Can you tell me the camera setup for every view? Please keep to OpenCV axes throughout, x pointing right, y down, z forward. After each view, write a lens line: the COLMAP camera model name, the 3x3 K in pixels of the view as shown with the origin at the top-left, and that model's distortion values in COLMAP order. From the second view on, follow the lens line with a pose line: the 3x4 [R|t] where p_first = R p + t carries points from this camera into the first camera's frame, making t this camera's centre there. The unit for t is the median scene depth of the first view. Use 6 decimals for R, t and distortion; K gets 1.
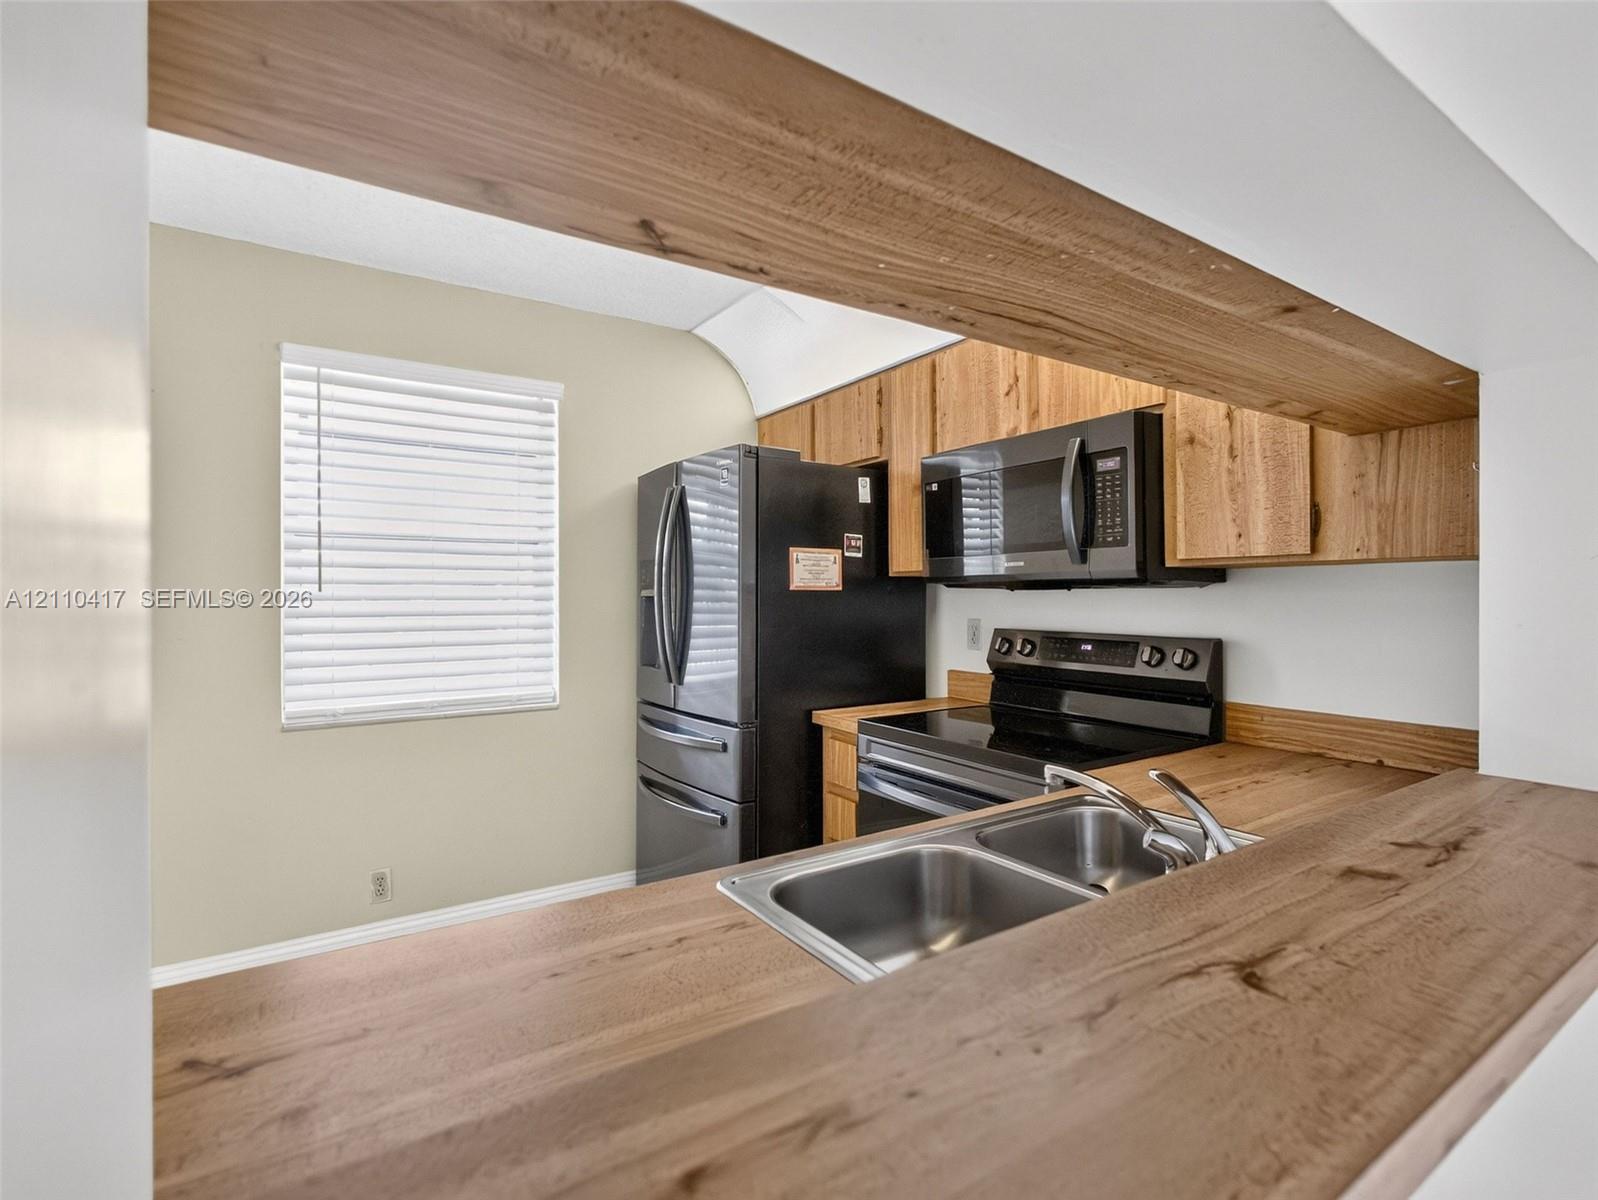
lens RADIAL K [[777.2, 0, 831.8], [0, 777.2, 594.9], [0, 0, 1]] dist [-0.009796, -0.000731]
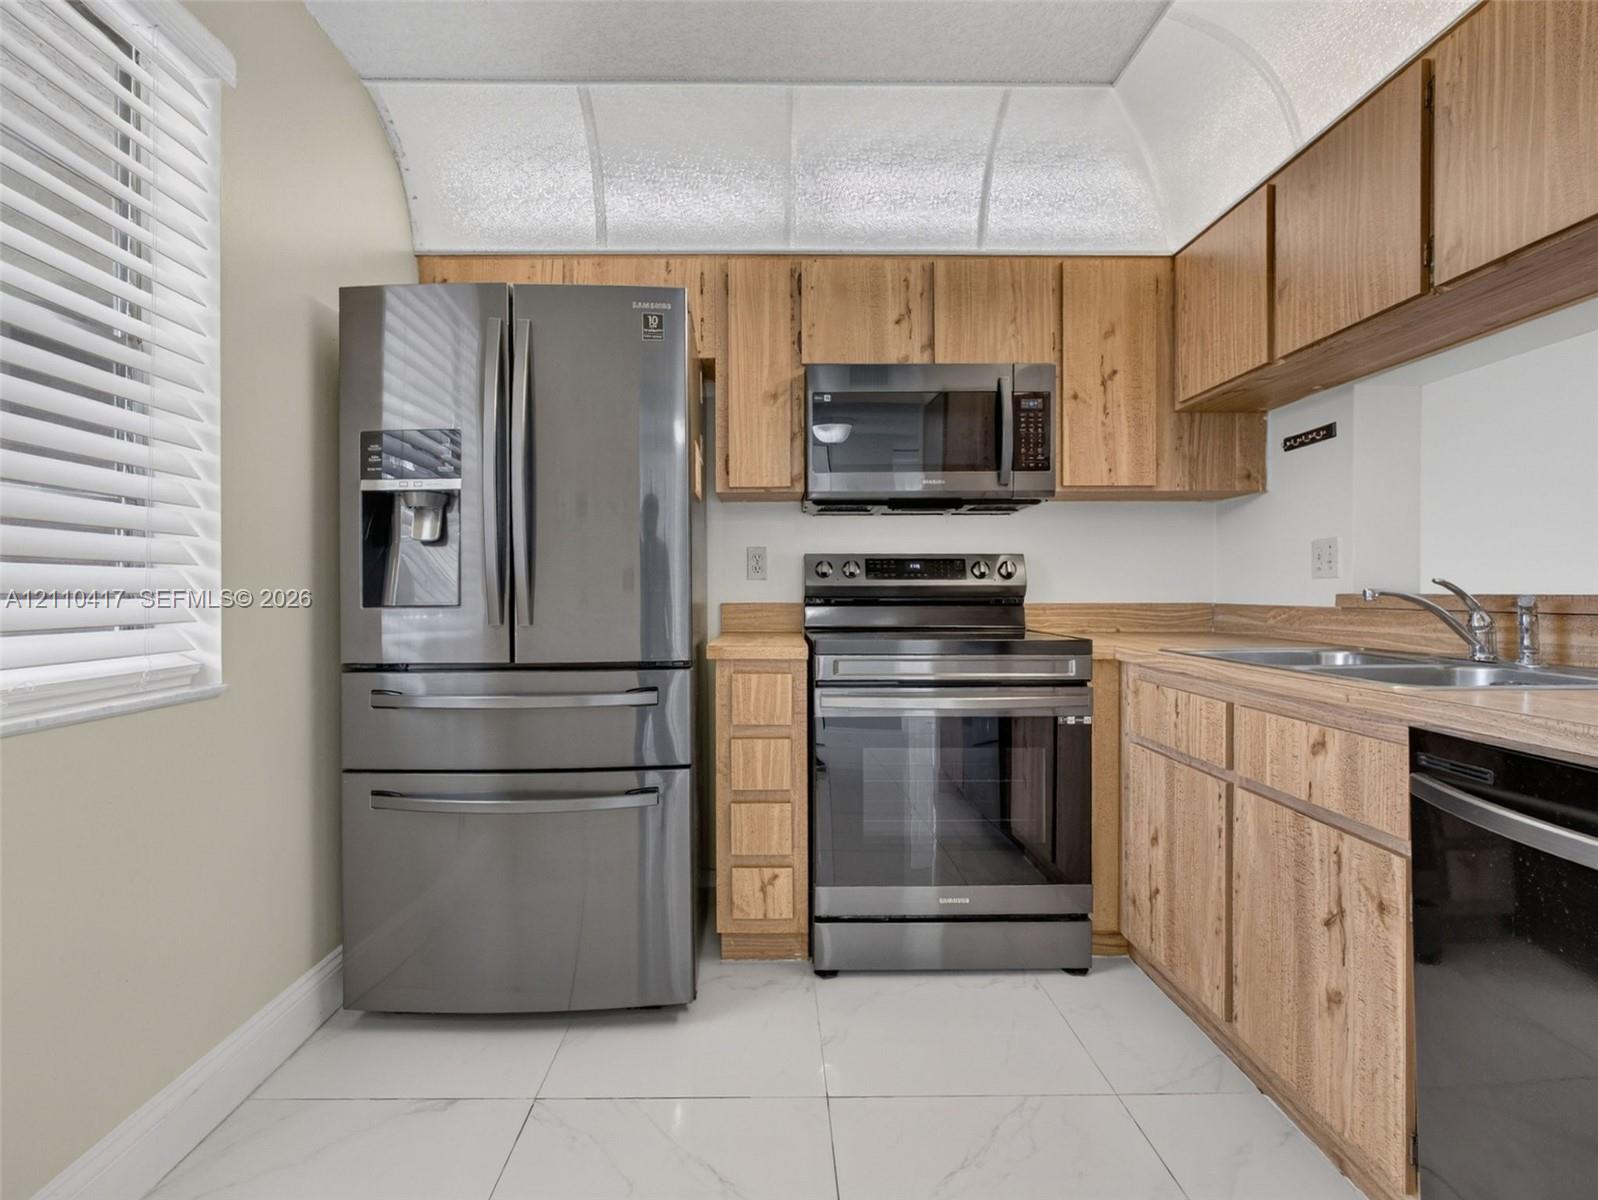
lens RADIAL K [[777.2, 0, 785.7], [0, 777.2, 598.0], [0, 0, 1]] dist [-0.009796, -0.000731]
pose [[0.547464, -0.011654, 0.836748, -0.888031], [0.005409, 0.999931, 0.010388, 0.124028], [-0.836812, -0.001162, 0.547489, 0.658647]]
